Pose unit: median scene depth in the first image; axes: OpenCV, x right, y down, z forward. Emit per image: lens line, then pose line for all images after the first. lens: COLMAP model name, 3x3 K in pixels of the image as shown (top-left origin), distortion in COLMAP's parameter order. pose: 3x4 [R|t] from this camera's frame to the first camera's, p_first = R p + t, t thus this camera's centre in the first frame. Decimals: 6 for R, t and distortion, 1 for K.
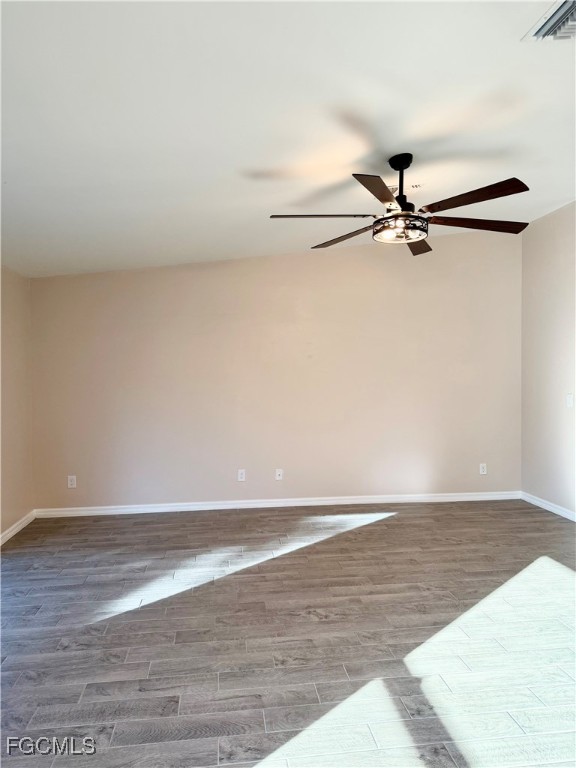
lens RADIAL K [[537.6, 0, 288.0], [0, 537.6, 384.0], [0, 0, 1]] dist [0.076459, -0.104317]
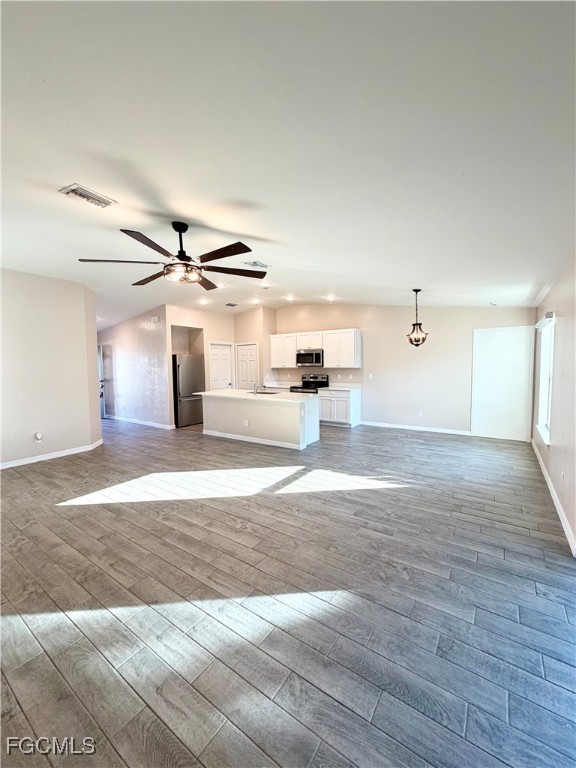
lens RADIAL K [[306.5, 0, 289.4], [0, 306.5, 381.1], [0, 0, 1]] dist [-0.000124, 0.000254]
pose [[-0.744797, -0.020964, 0.666962, -0.526782], [0.031181, 0.997321, 0.066168, -0.032753], [-0.666563, 0.070079, -0.742148, 1.312013]]
